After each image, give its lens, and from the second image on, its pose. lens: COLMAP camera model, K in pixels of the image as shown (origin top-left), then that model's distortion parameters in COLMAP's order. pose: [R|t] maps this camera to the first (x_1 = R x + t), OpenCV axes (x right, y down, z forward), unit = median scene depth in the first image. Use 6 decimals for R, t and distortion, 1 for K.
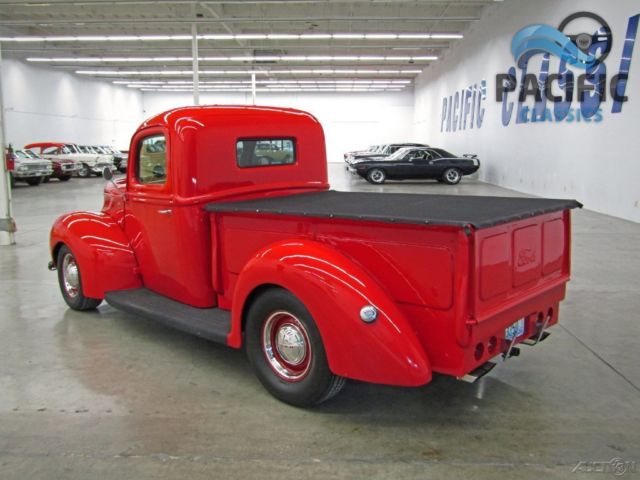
lens RADIAL K [[594.8, 0, 320.0], [0, 594.8, 240.0], [0, 0, 1]] dist [-0.018974, -0.007249]
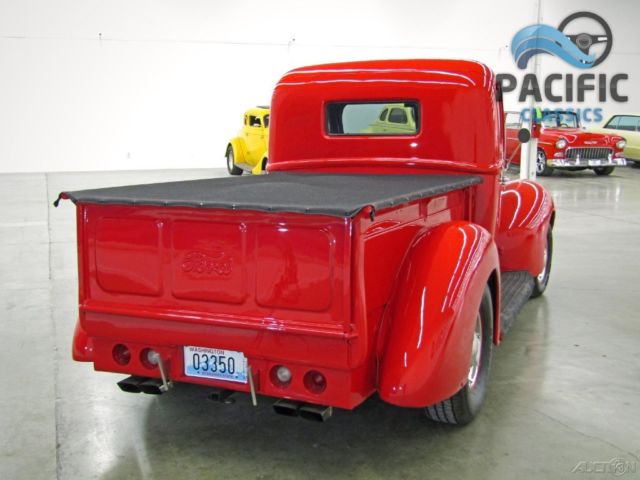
lens RADIAL K [[827.2, 0, 320.0], [0, 827.2, 240.0], [0, 0, 1]] dist [-0.021758, -0.009838]
pose [[0.341500, 0.149336, -0.927942, 0.221379], [-0.151769, 0.983102, 0.102359, -0.020876], [0.927547, 0.105877, 0.358394, 0.127638]]
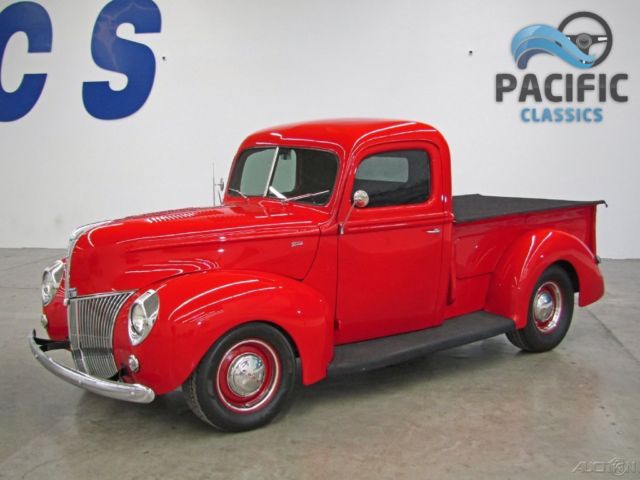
lens RADIAL K [[802.4, 0, 335.0], [0, 802.4, 240.0], [0, 0, 1]] dist [0.020168, 0.026479]
pose [[0.092852, -0.100895, 0.990555, -0.332265], [0.162932, 0.982982, 0.084851, -0.036160], [-0.982258, 0.153514, 0.107711, 0.220296]]
